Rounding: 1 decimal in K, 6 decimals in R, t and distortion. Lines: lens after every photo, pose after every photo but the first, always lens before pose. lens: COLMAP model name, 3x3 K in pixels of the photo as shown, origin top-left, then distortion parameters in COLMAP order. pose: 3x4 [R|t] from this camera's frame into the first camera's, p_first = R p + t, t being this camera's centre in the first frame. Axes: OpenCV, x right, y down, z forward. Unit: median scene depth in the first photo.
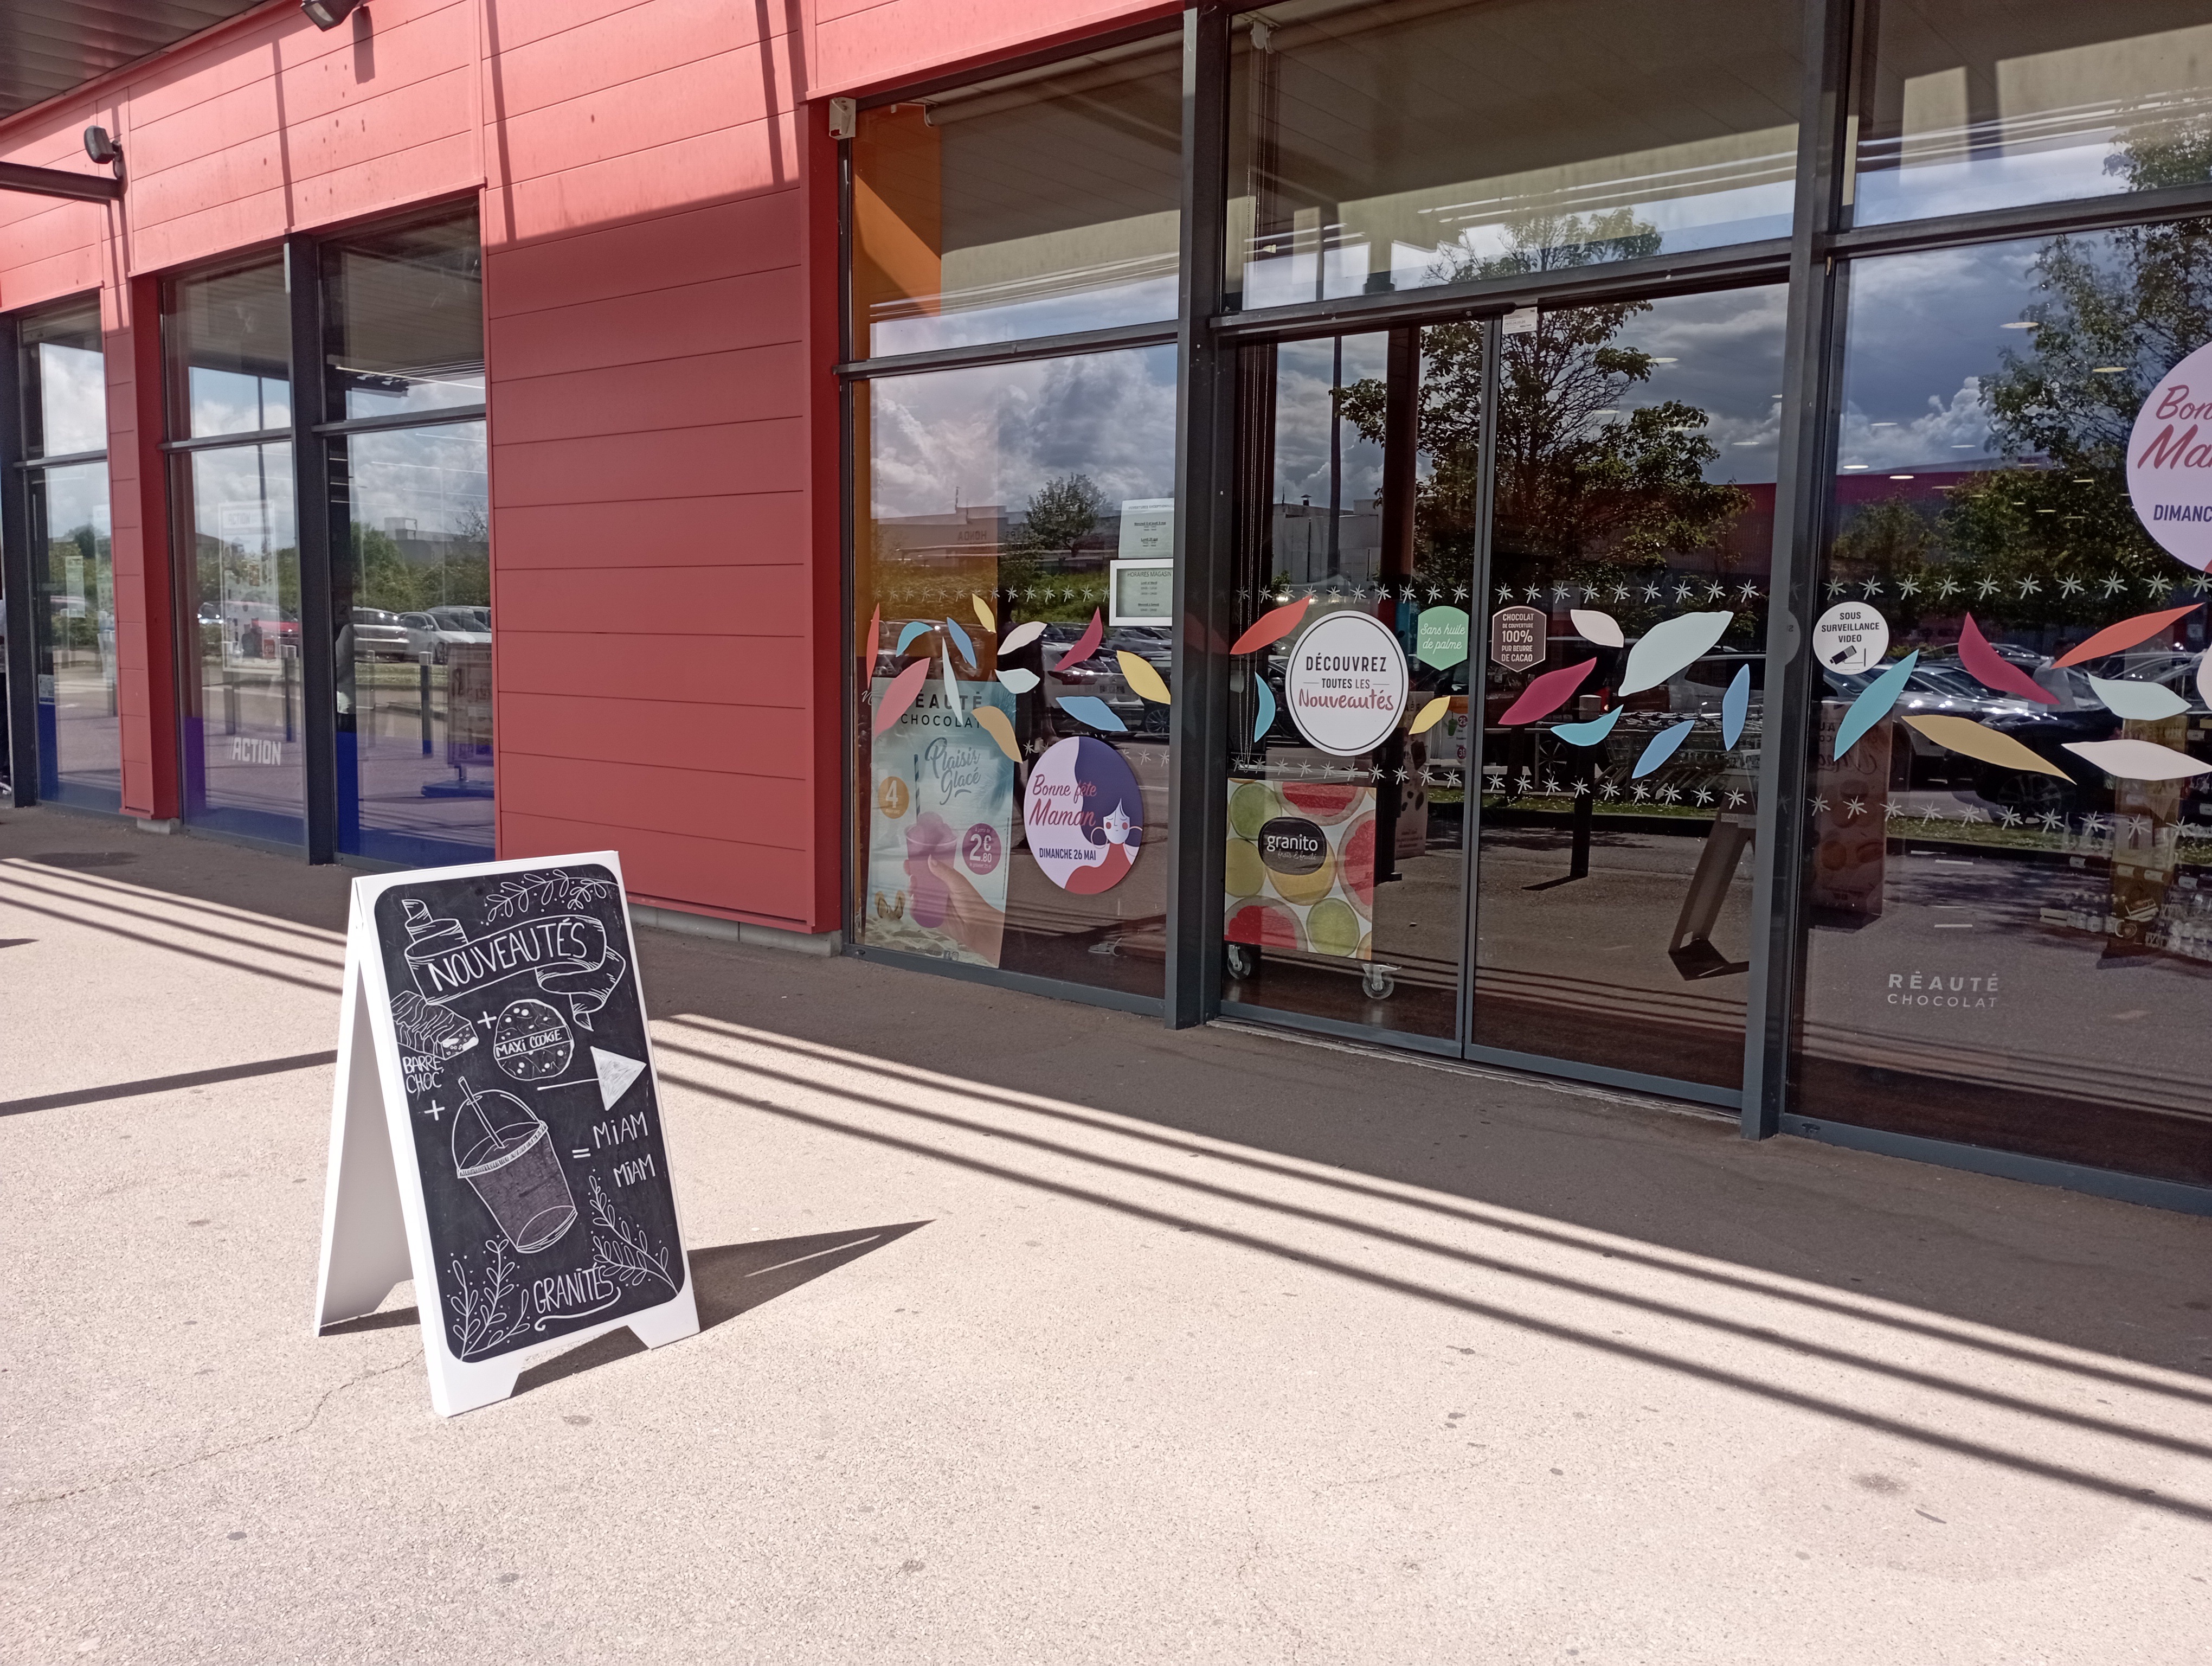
lens RADIAL K [[1787.0, 0, 1097.7], [0, 1787.0, 835.7], [0, 0, 1]] dist [0.108162, -0.140505]
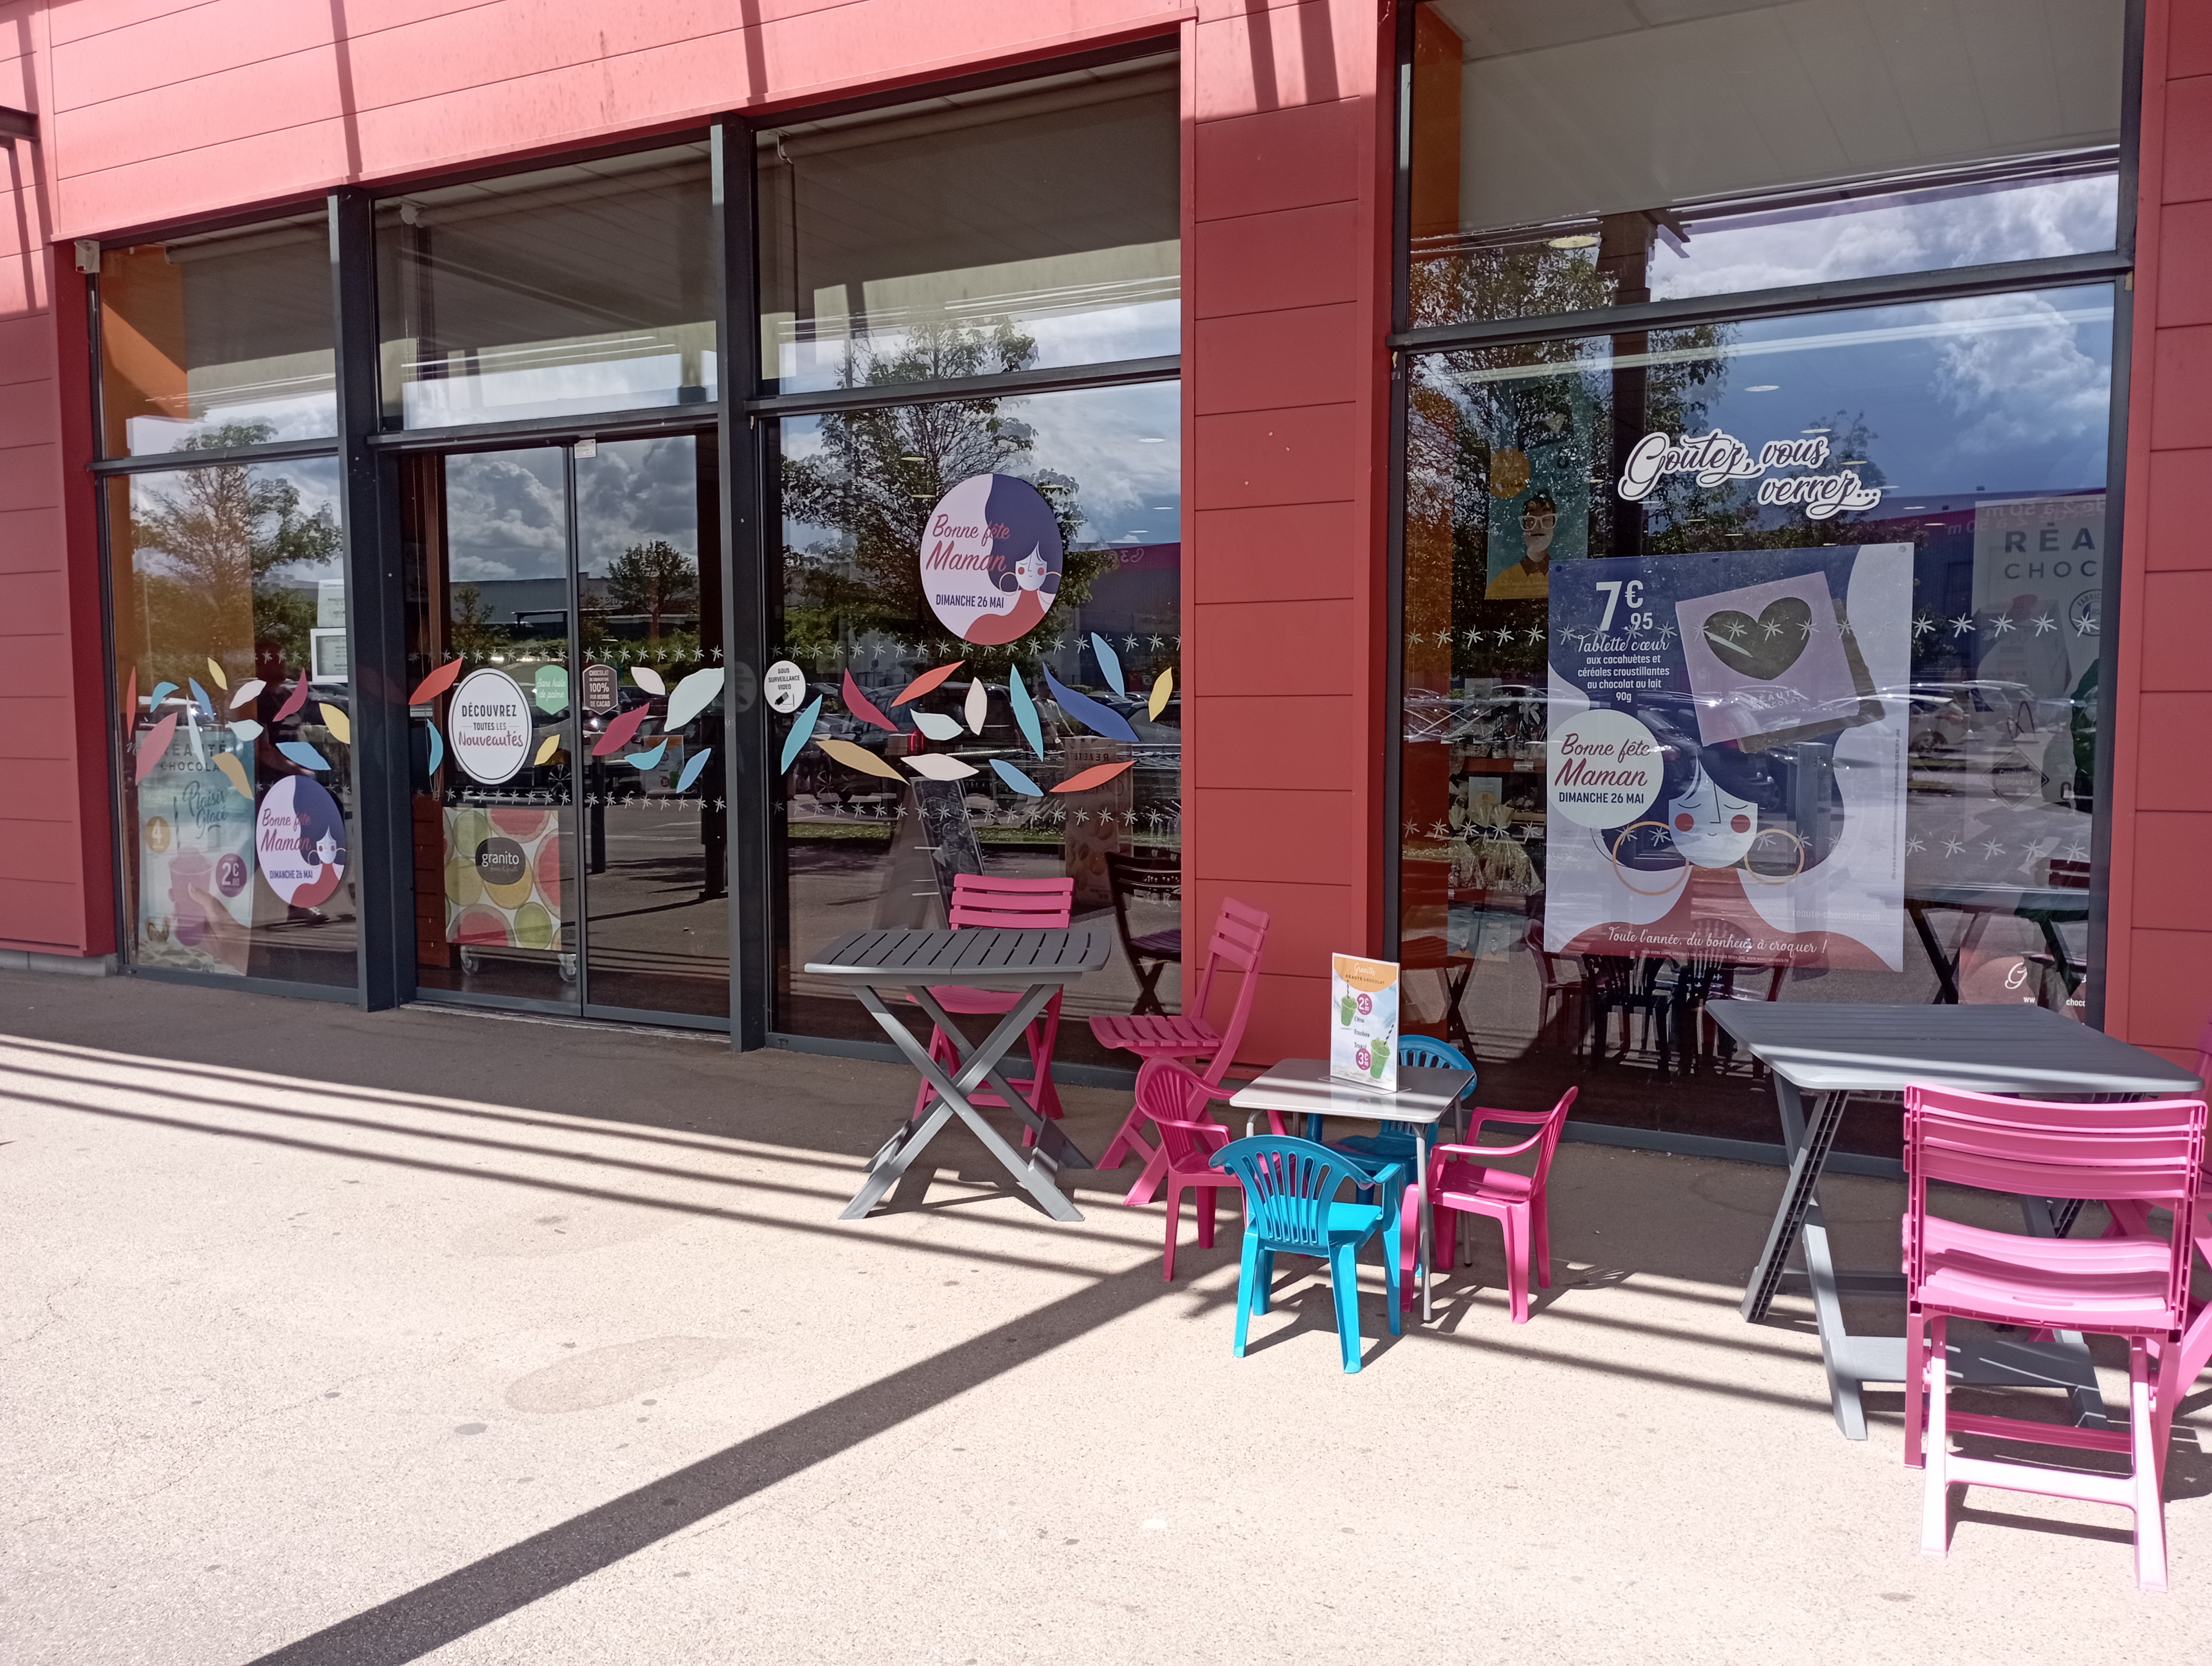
lens RADIAL K [[1787.0, 0, 1097.7], [0, 1787.0, 835.7], [0, 0, 1]] dist [0.108162, -0.140505]
pose [[0.979602, -0.033009, 0.198217, 0.276644], [0.039231, 0.998850, -0.027544, 0.039788], [-0.197080, 0.034759, 0.979771, -0.296737]]
